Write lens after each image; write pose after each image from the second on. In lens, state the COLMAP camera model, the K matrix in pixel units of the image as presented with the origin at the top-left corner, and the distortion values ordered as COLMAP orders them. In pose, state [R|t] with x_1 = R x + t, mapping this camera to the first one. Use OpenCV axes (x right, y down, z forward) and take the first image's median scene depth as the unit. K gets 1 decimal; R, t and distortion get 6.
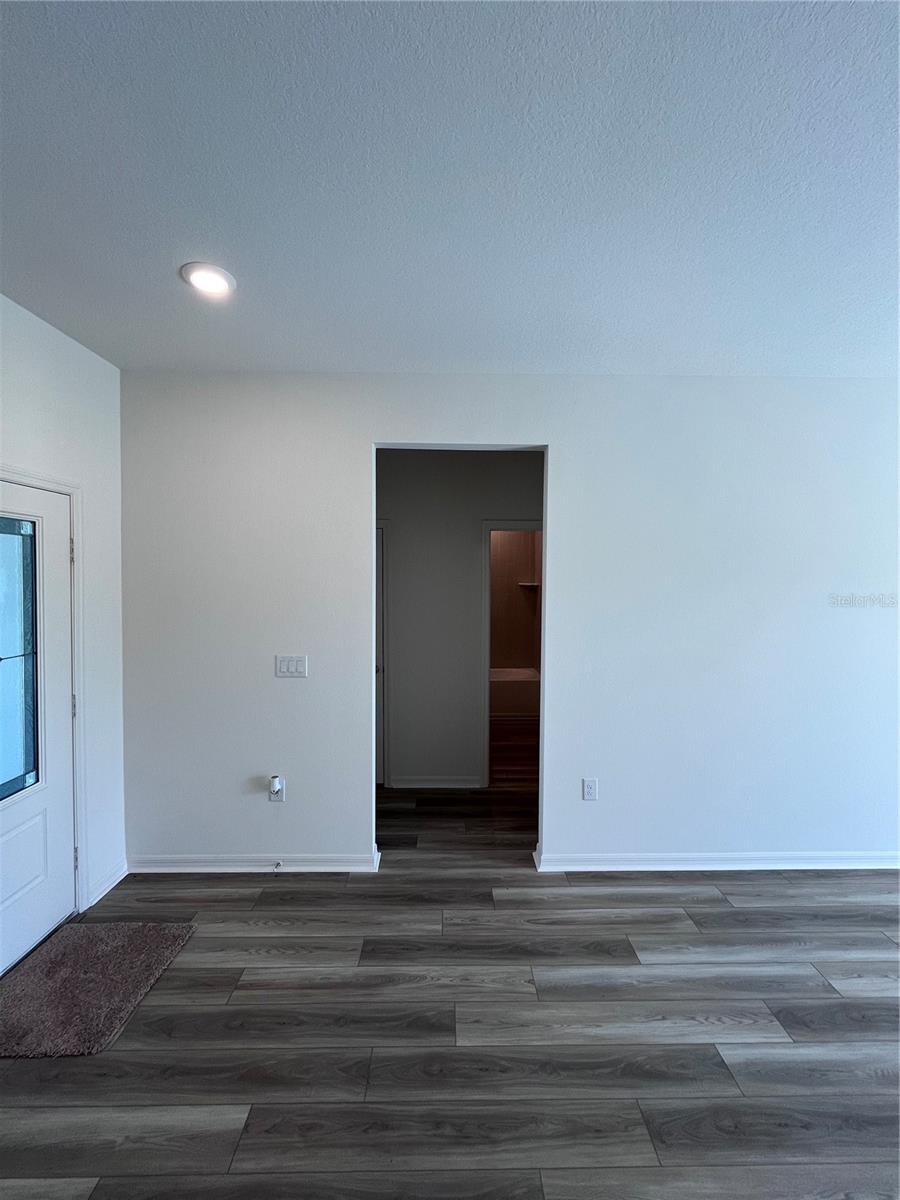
lens RADIAL K [[485.4, 0, 452.0], [0, 485.4, 592.4], [0, 0, 1]] dist [-0.002237, 0.000954]
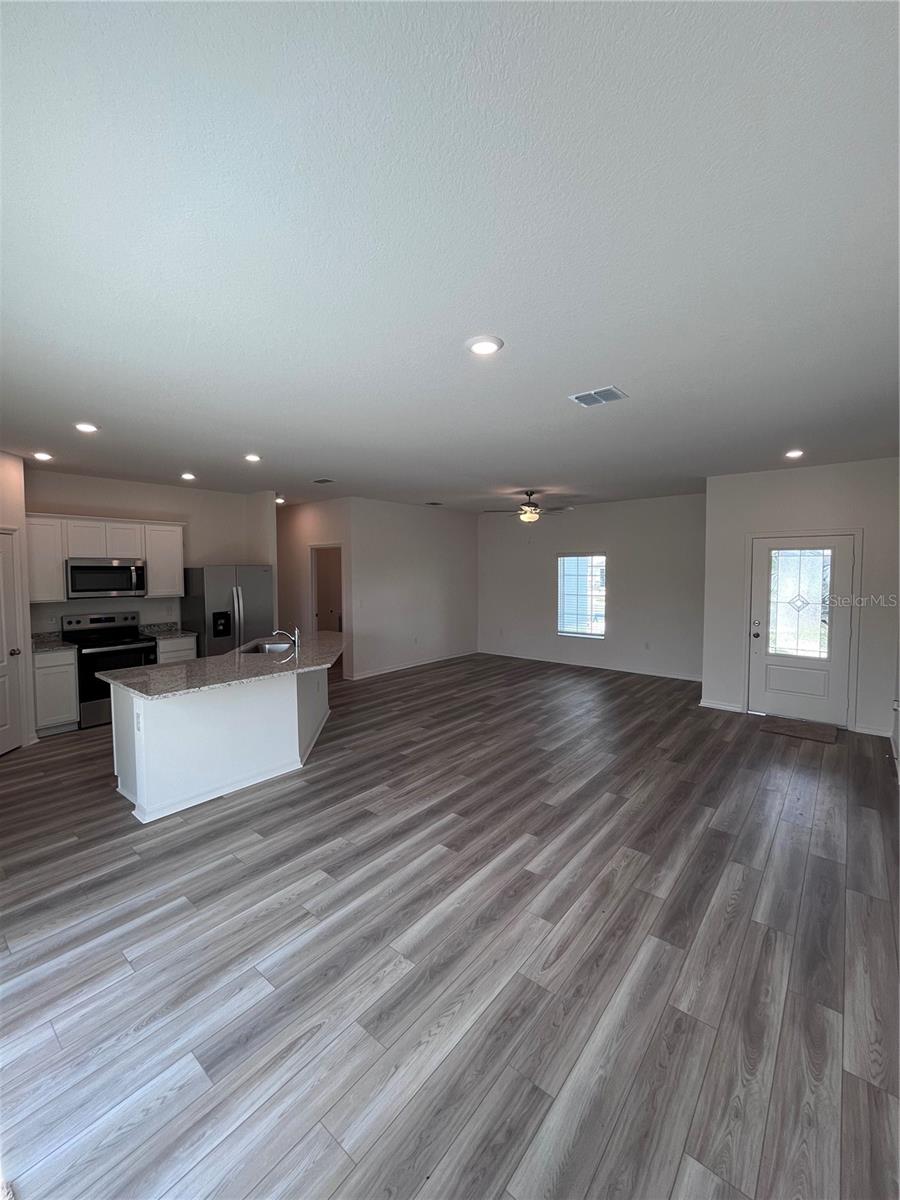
lens RADIAL K [[485.4, 0, 452.6], [0, 485.4, 596.6], [0, 0, 1]] dist [-0.002237, 0.000954]
pose [[-0.653519, 0.037728, -0.755969, 3.072882], [-0.024848, 0.997149, 0.071244, -0.057577], [0.756502, 0.065344, -0.650719, 1.605900]]
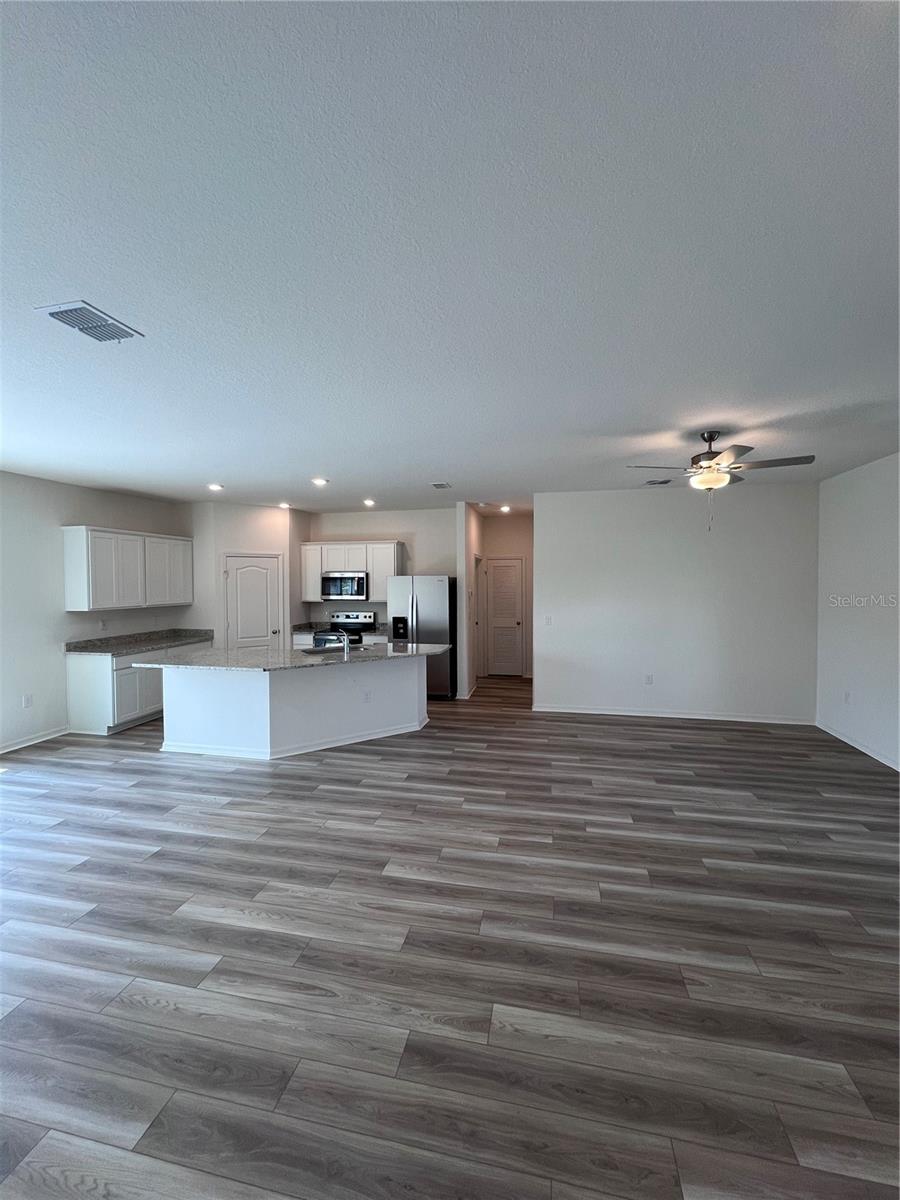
lens RADIAL K [[485.4, 0, 445.2], [0, 485.4, 598.2], [0, 0, 1]] dist [-0.002237, 0.000954]
pose [[-0.972971, -0.012910, 0.230566, -0.183020], [0.002613, 0.997757, 0.066895, -0.074709], [-0.230913, 0.065689, -0.970755, 1.836689]]
